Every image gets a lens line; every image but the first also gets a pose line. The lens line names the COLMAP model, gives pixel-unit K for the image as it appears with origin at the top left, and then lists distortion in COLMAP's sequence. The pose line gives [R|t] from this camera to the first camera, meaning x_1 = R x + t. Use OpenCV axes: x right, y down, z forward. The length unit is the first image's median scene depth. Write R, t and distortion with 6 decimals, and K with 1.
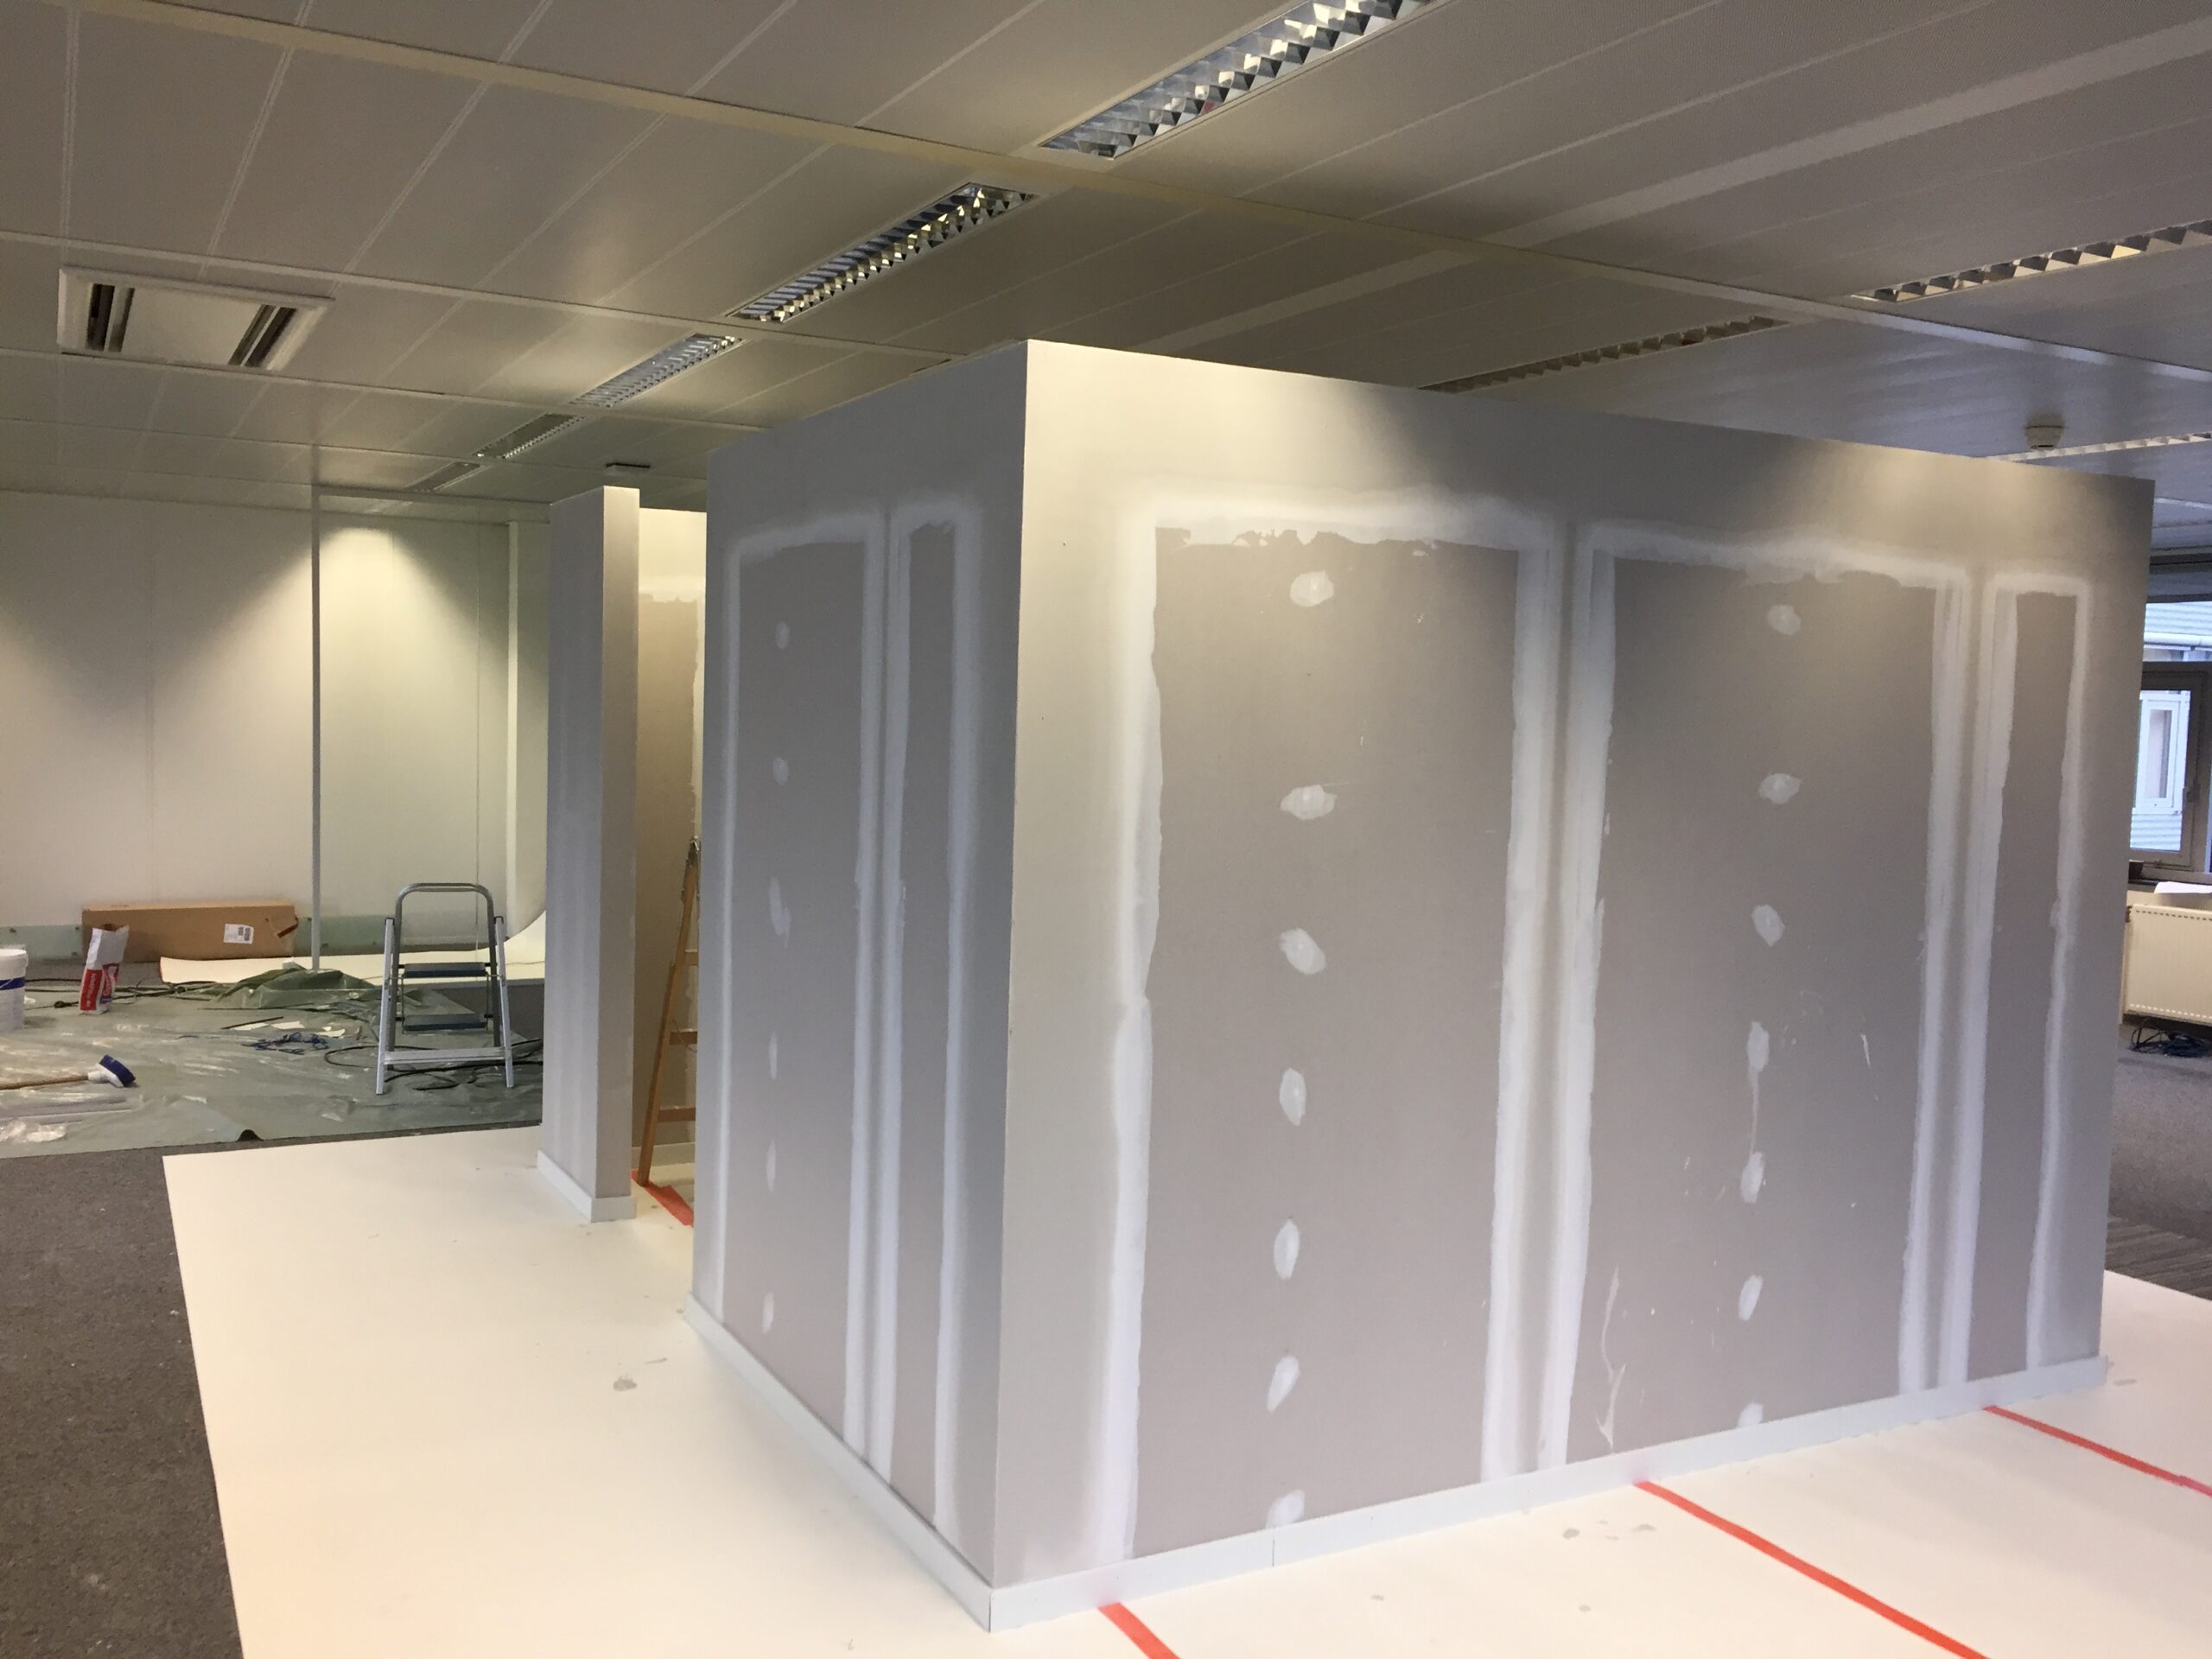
lens RADIAL K [[1874.5, 0, 1106.0], [0, 1874.5, 829.5], [0, 0, 1]] dist [0.073768, -0.086978]
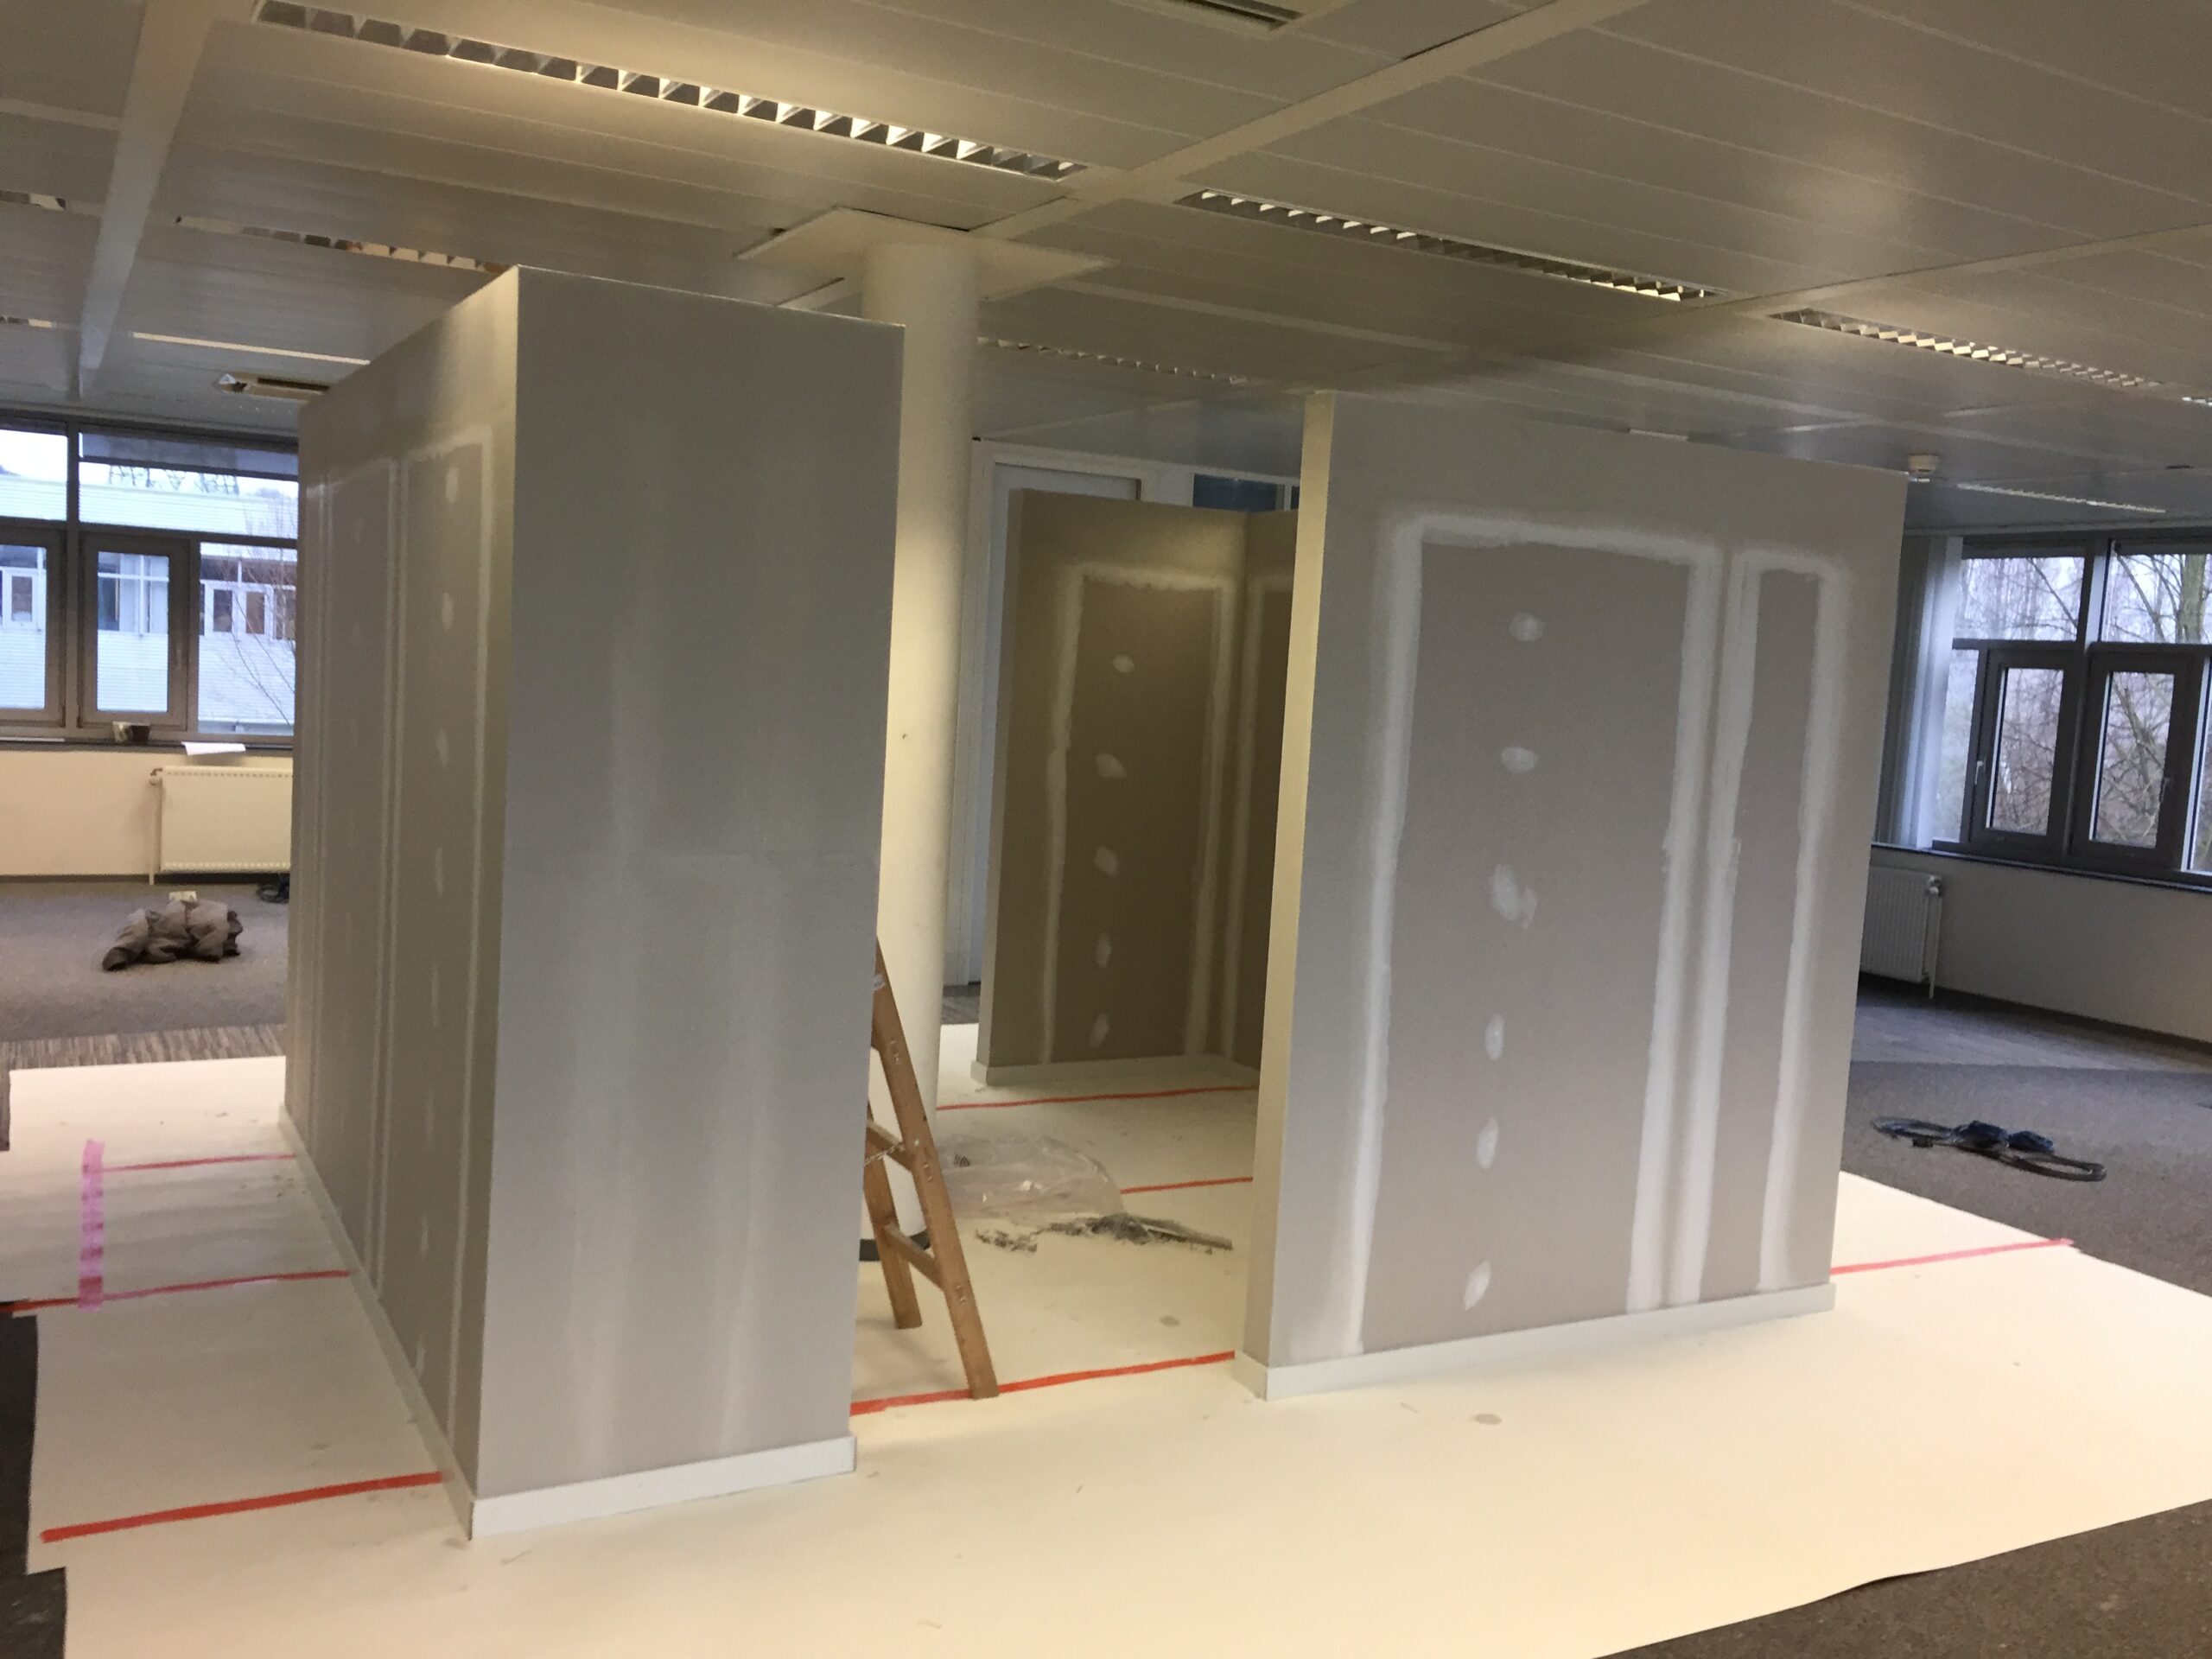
lens RADIAL K [[1874.5, 0, 1106.0], [0, 1874.5, 829.5], [0, 0, 1]] dist [0.073768, -0.086978]
pose [[-0.018689, -0.121878, 0.992369, -1.323735], [0.004750, 0.992520, 0.121986, -0.133524], [-0.999814, 0.006993, -0.017970, 1.384332]]
